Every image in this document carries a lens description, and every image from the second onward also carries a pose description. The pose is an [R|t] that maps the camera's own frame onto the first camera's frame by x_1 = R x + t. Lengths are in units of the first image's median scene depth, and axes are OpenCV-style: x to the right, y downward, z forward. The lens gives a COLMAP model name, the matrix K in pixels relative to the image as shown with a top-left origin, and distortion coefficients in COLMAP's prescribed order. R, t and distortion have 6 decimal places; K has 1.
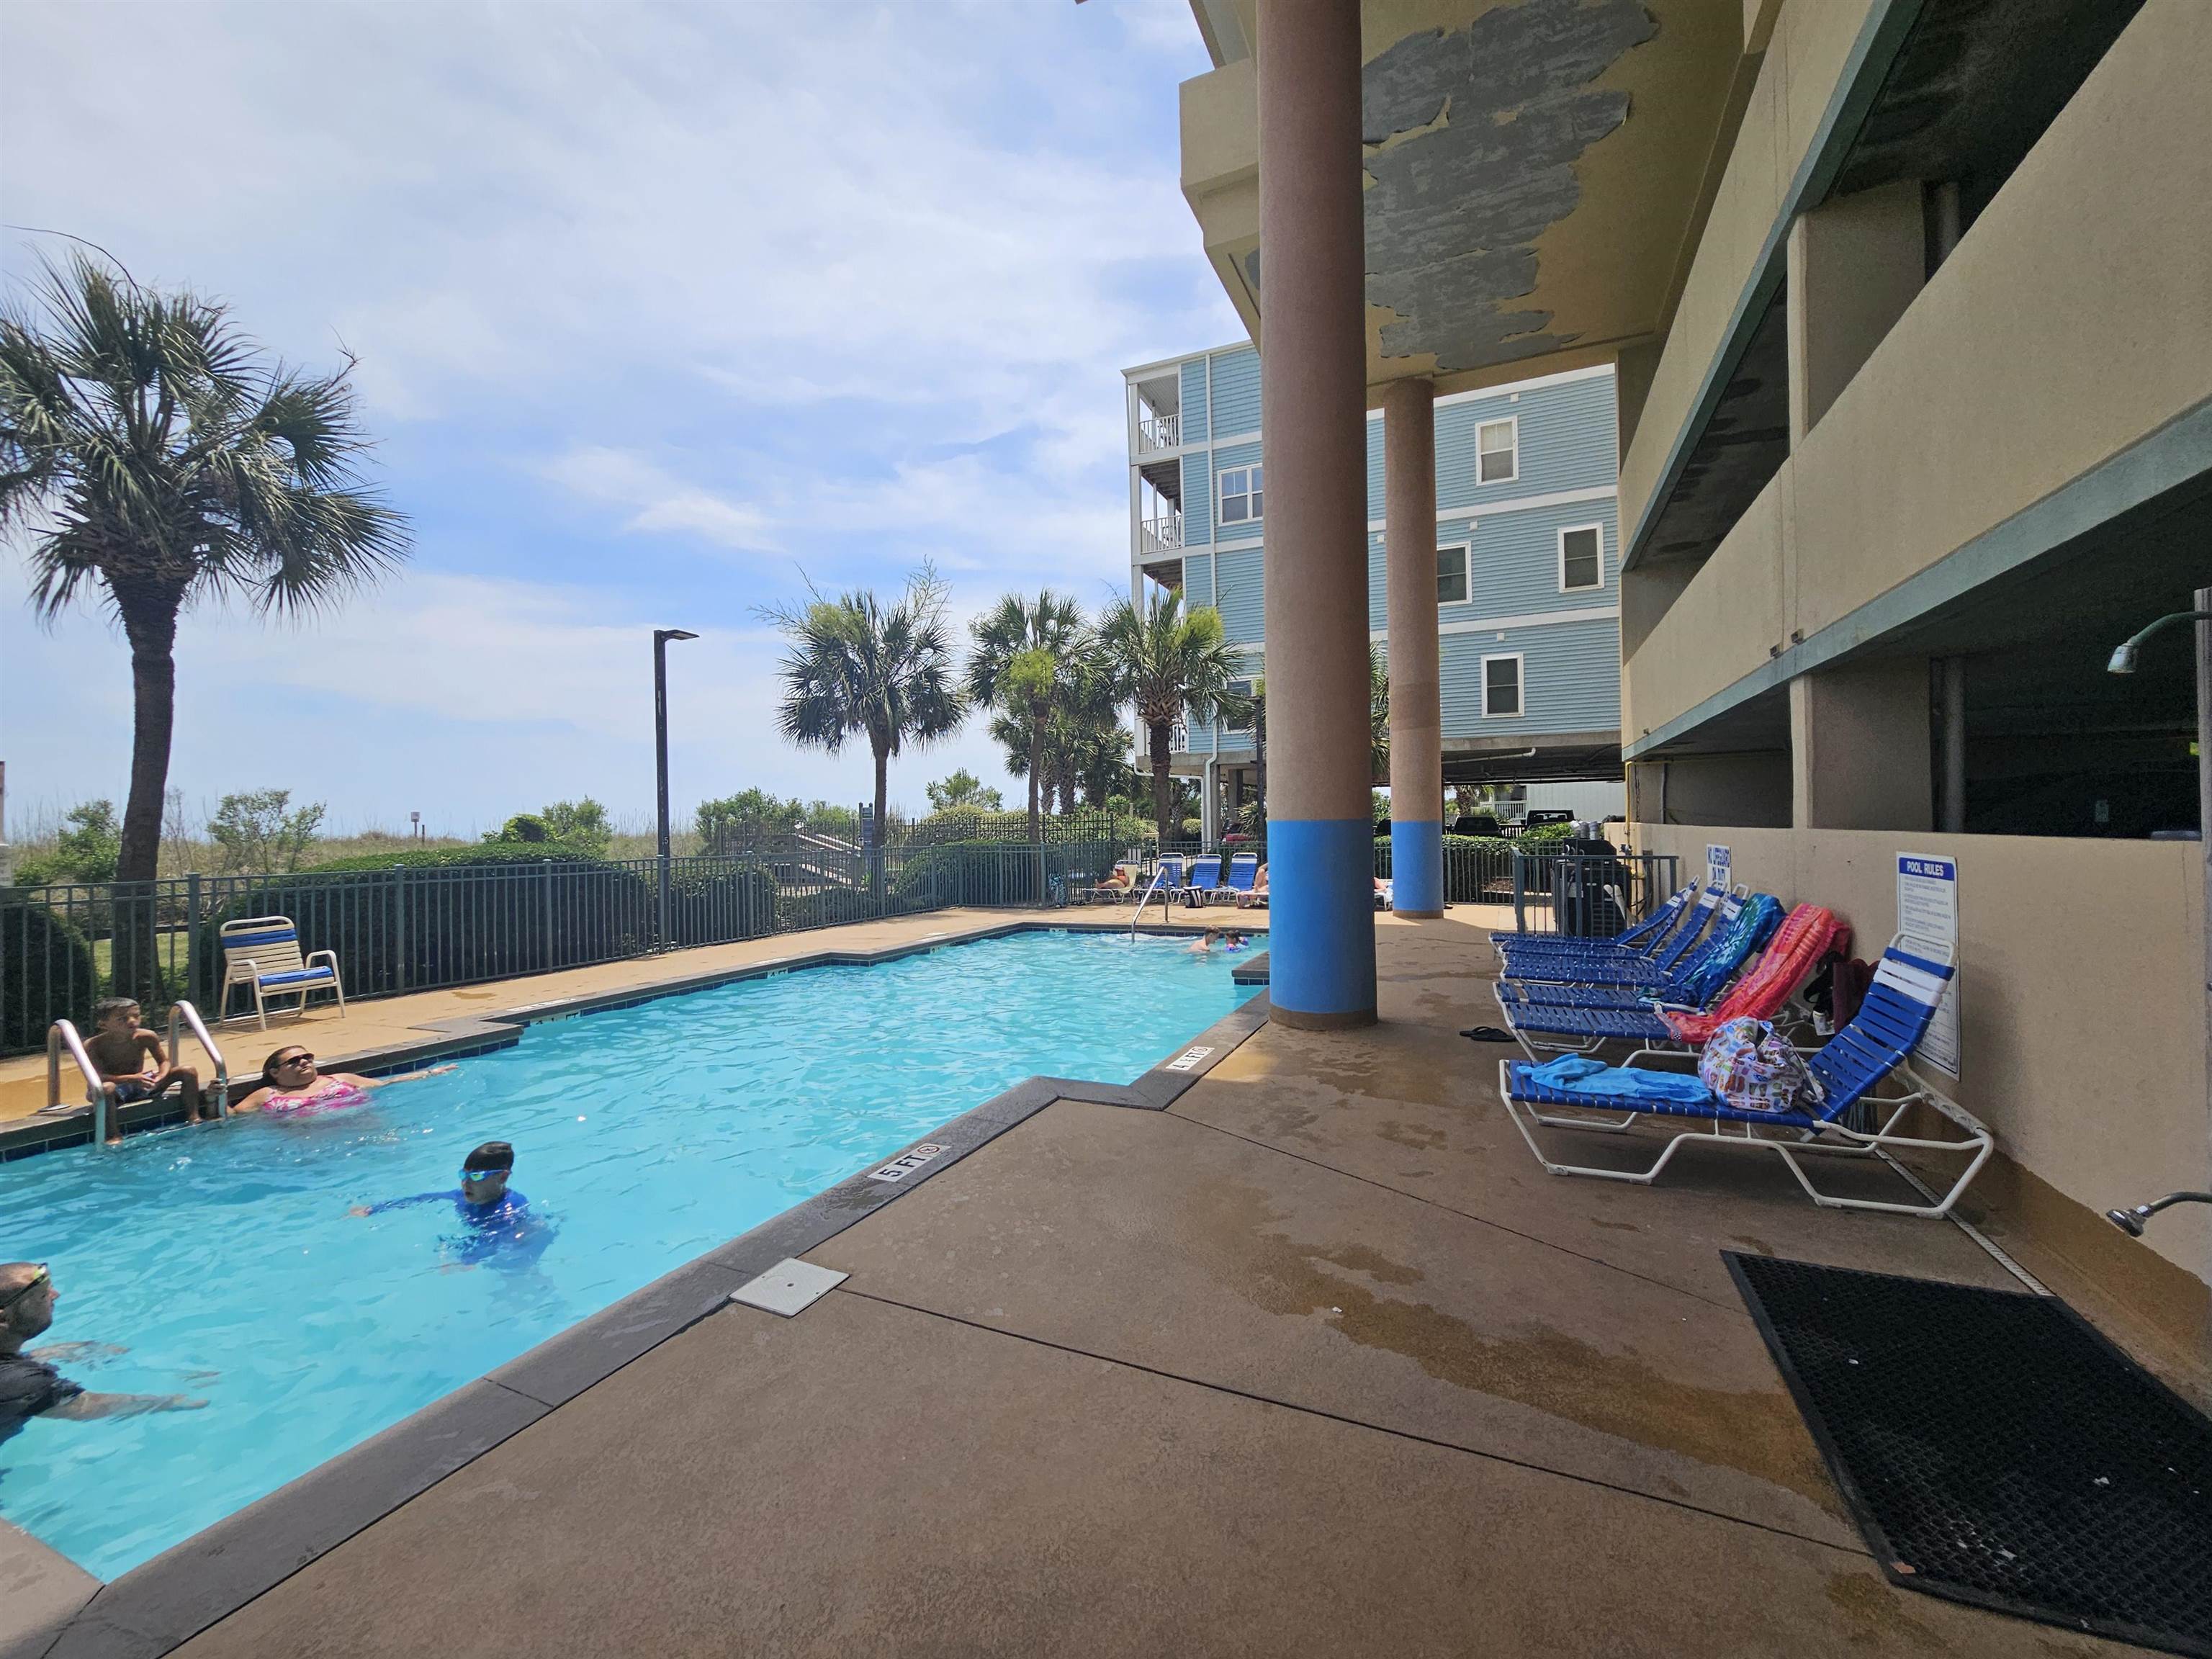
lens RADIAL K [[908.6, 0, 1101.5], [0, 908.6, 827.1], [0, 0, 1]] dist [-0.000116, 0.000931]
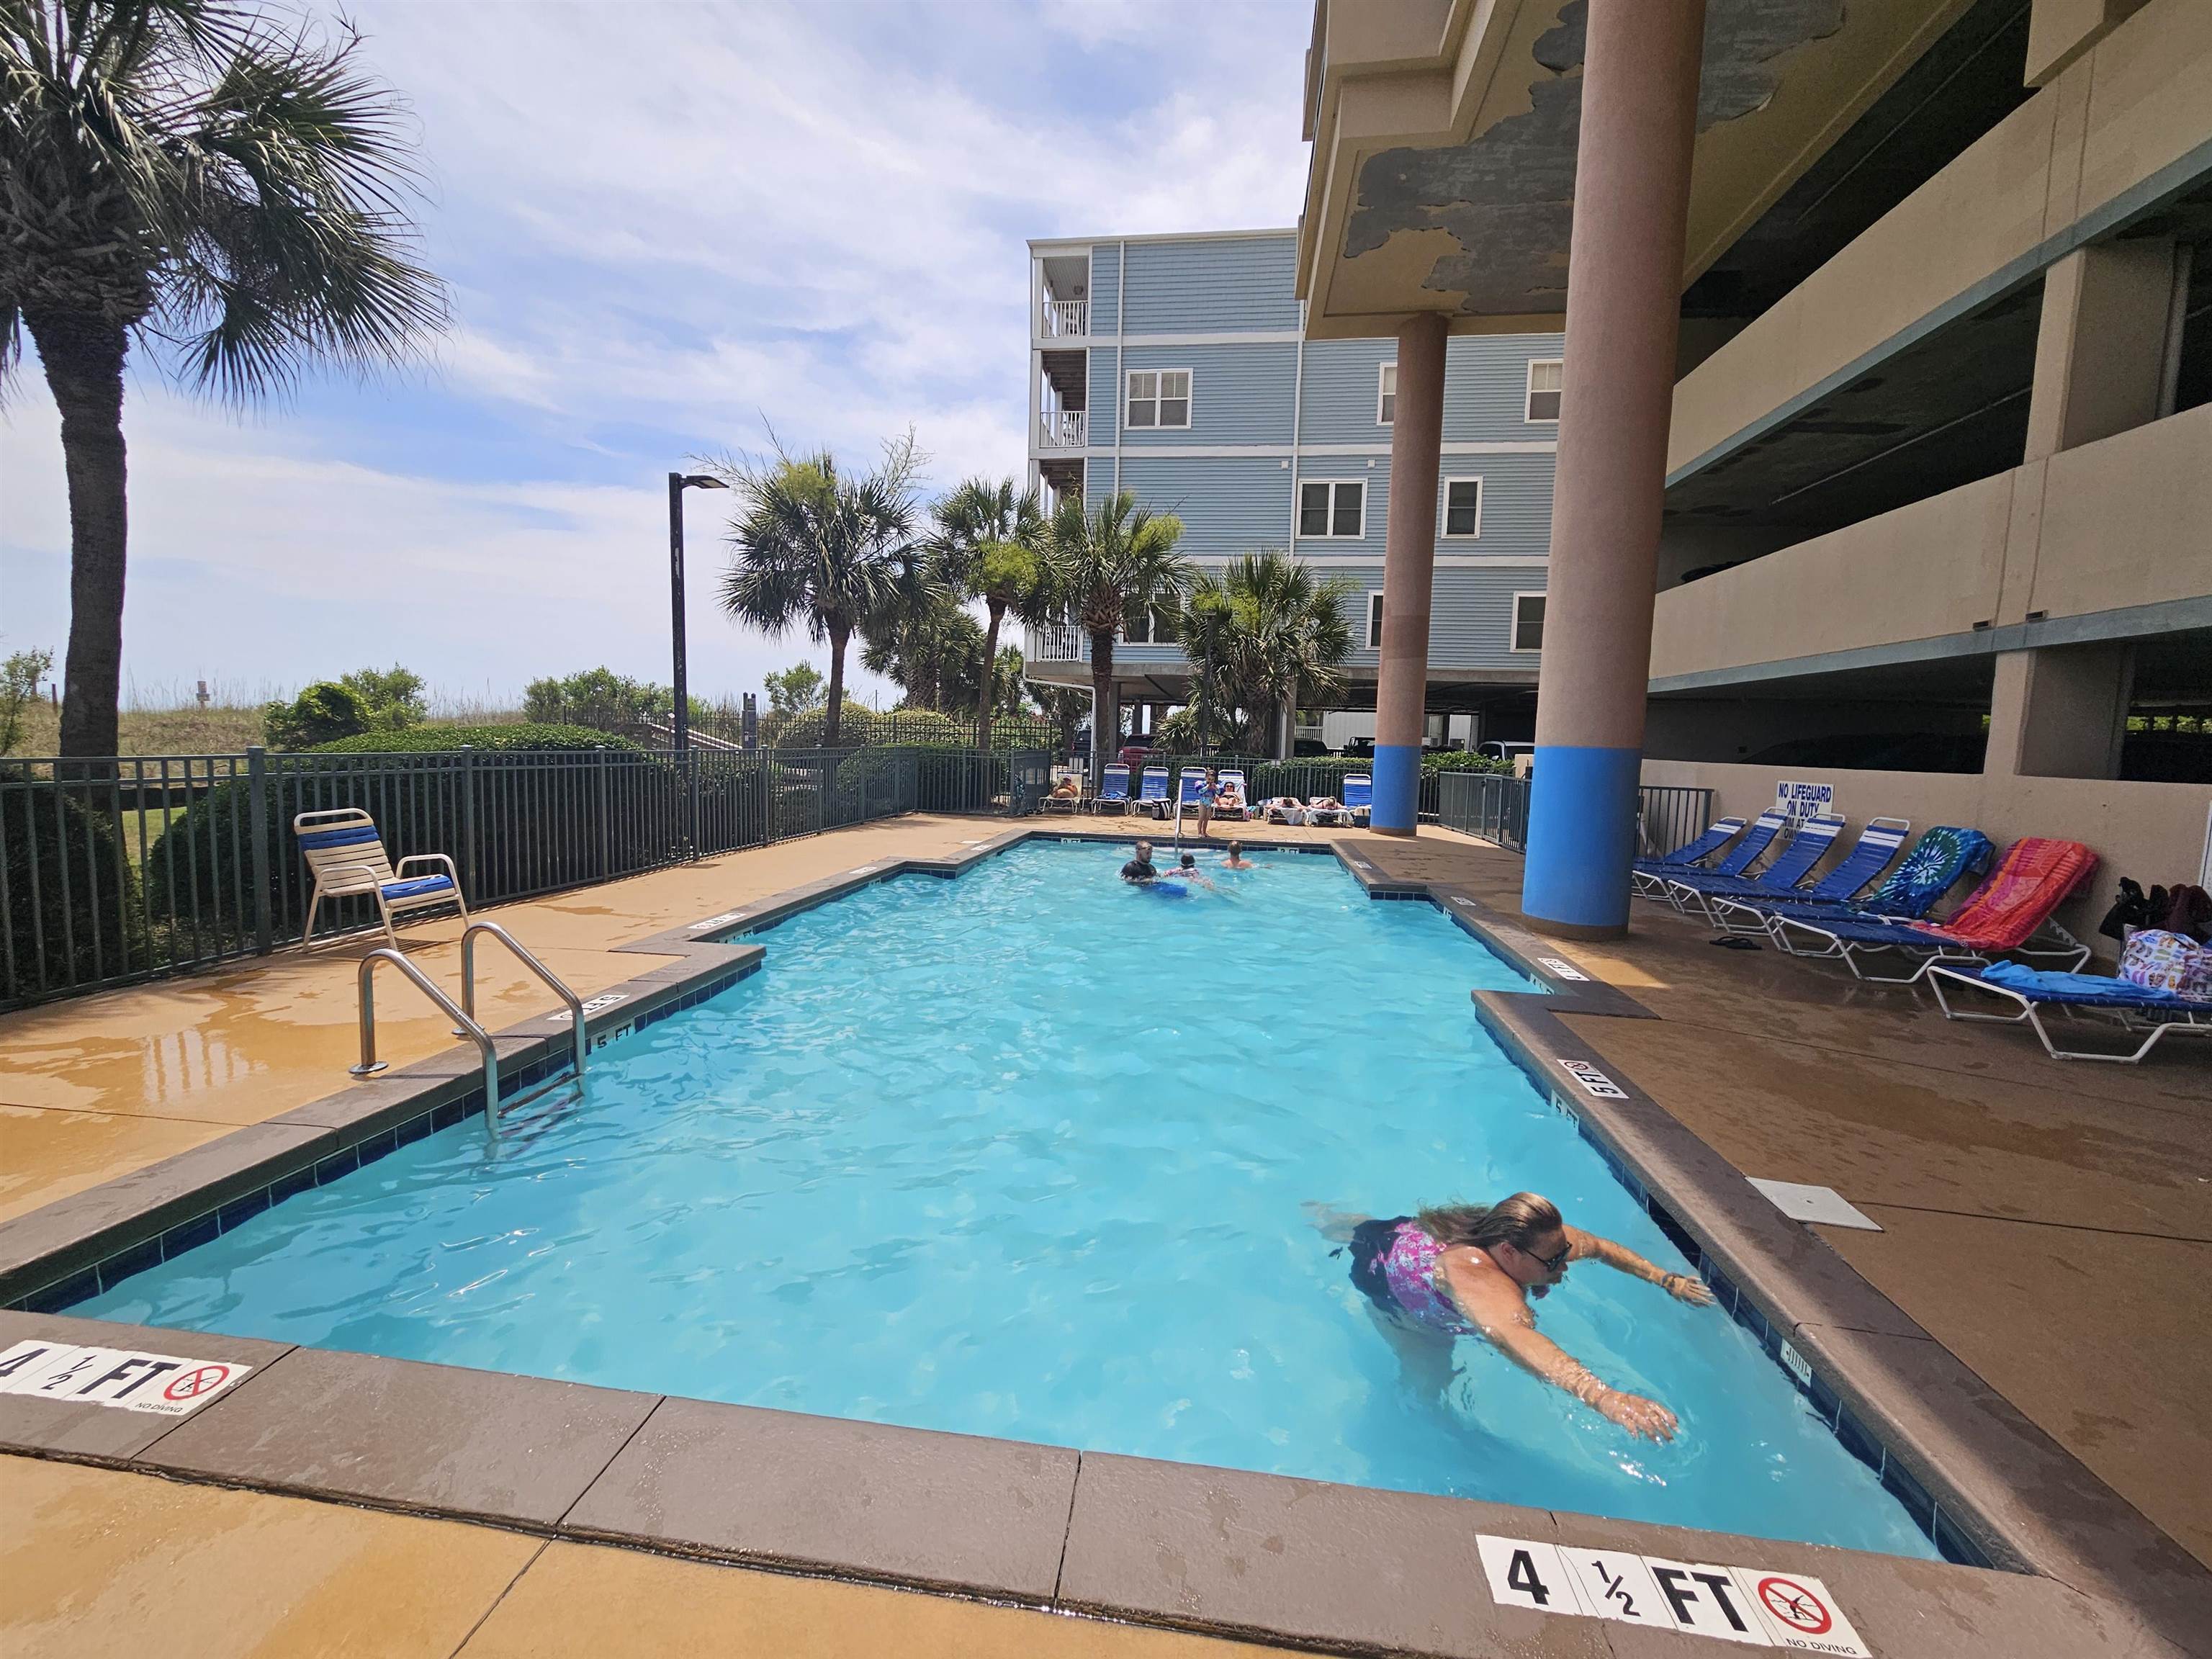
lens RADIAL K [[908.6, 0, 1103.1], [0, 908.6, 823.3], [0, 0, 1]] dist [-0.000116, 0.000931]
pose [[0.961536, 0.023403, 0.273681, -0.282516], [-0.049646, 0.994761, 0.089358, 0.006604], [-0.270156, -0.099508, 0.957661, 0.058259]]
